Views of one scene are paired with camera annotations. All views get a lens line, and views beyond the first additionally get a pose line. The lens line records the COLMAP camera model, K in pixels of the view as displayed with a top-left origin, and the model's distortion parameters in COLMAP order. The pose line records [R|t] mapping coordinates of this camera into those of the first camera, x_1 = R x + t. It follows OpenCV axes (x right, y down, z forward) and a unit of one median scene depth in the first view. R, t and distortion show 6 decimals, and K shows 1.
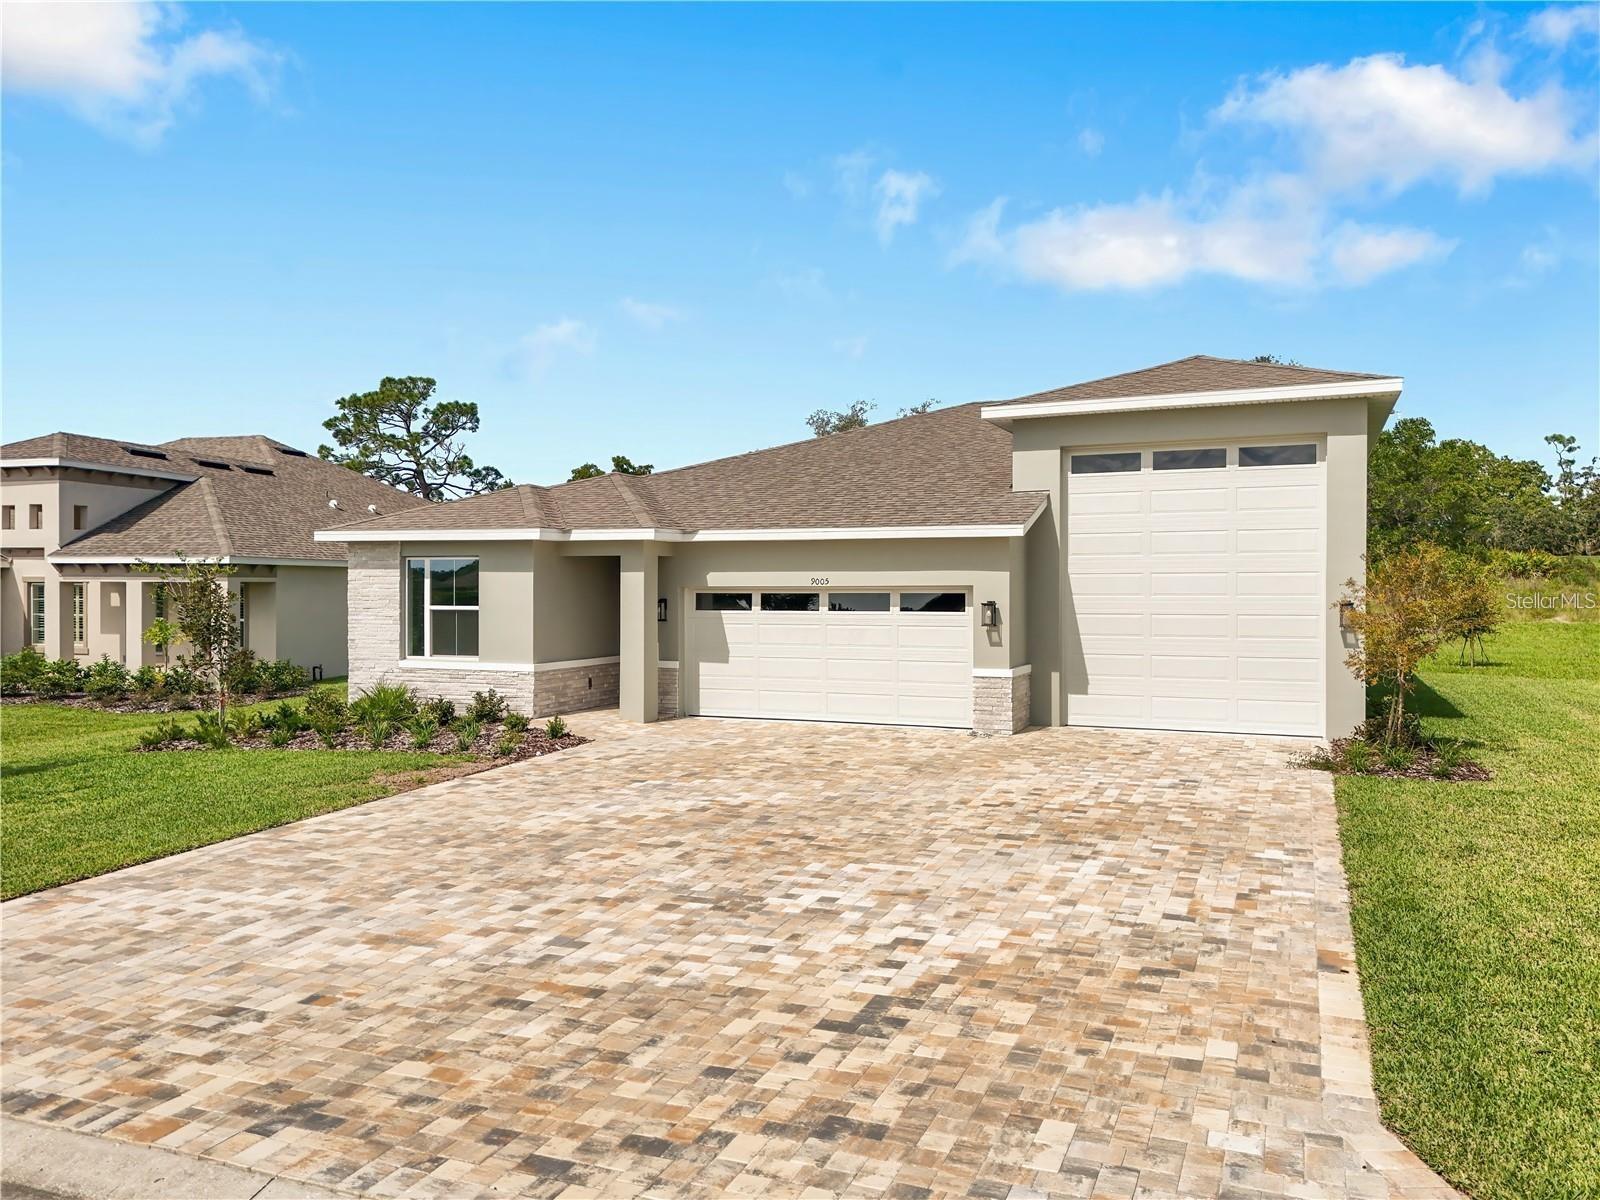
lens RADIAL K [[1182.2, 0, 800.0], [0, 1182.2, 600.0], [0, 0, 1]] dist [0.064624, -0.062445]
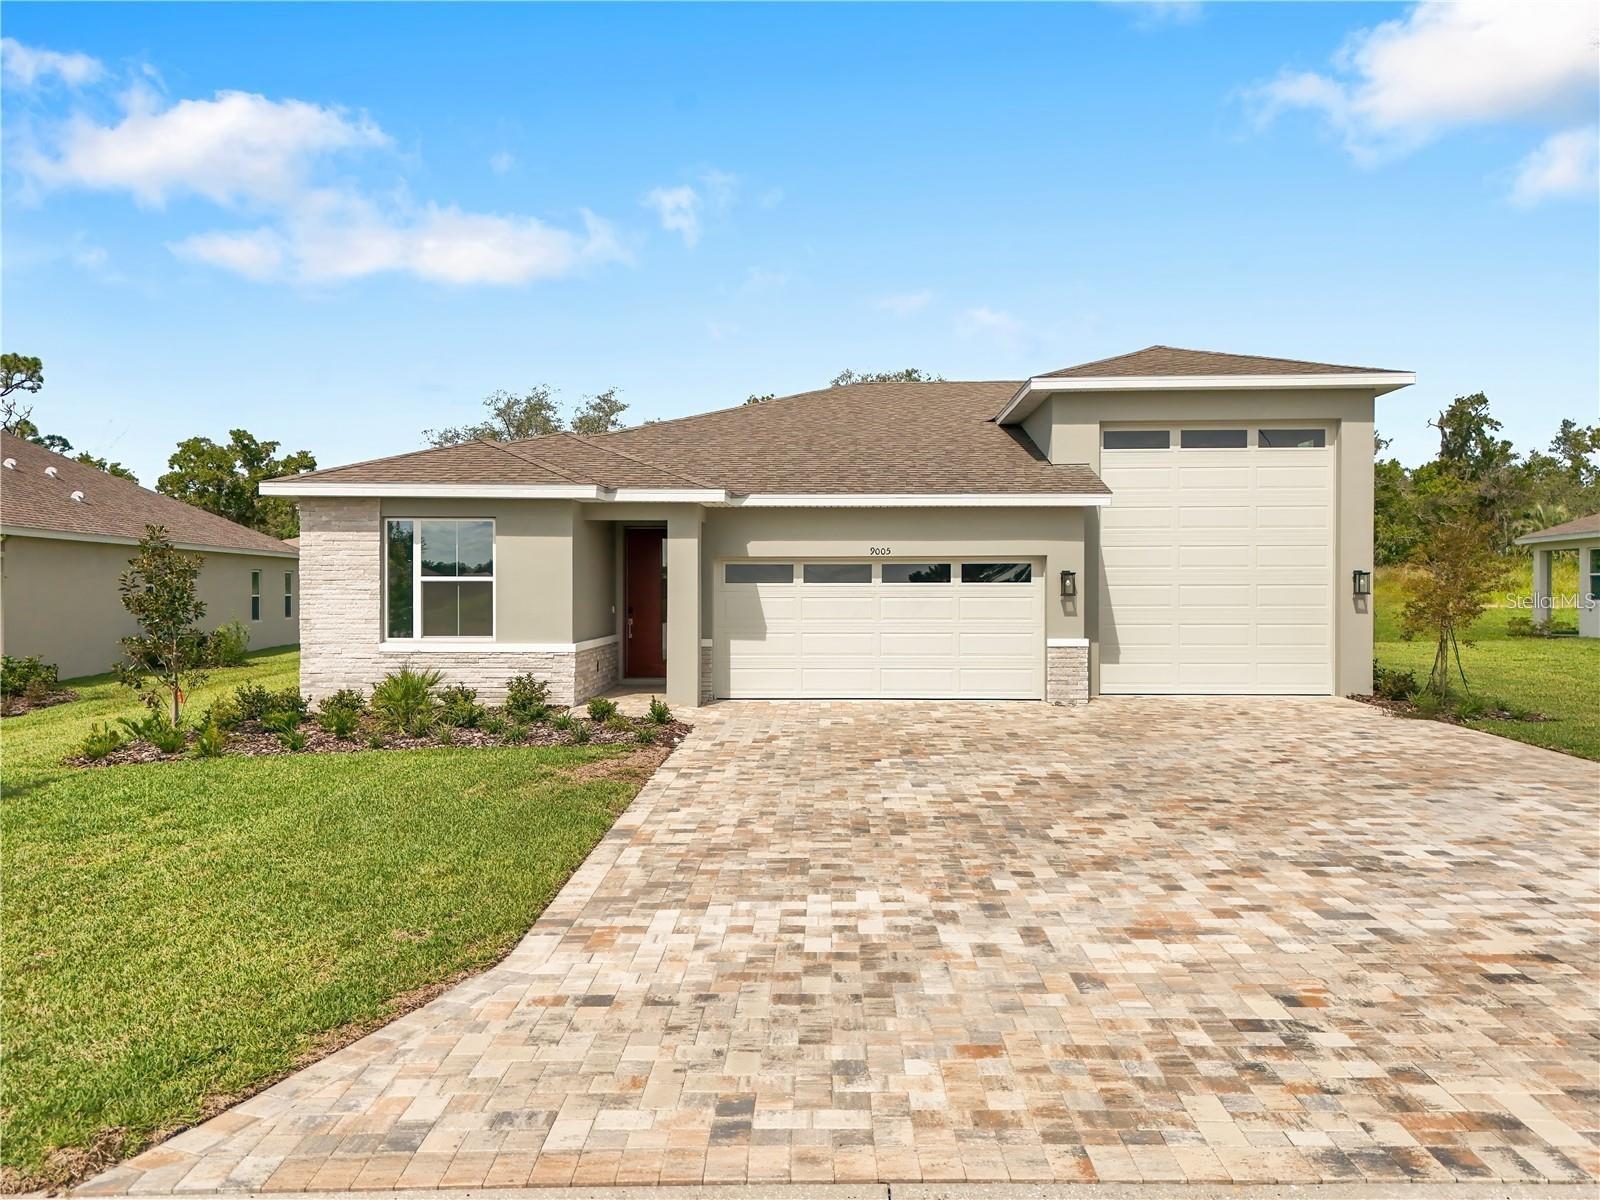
lens RADIAL K [[1182.2, 0, 800.0], [0, 1182.2, 600.0], [0, 0, 1]] dist [0.064624, -0.062445]
pose [[0.932903, -0.002900, 0.360115, -0.387184], [0.003144, 0.999995, -0.000092, 0.023489], [-0.360113, 0.001217, 0.932908, 0.139442]]
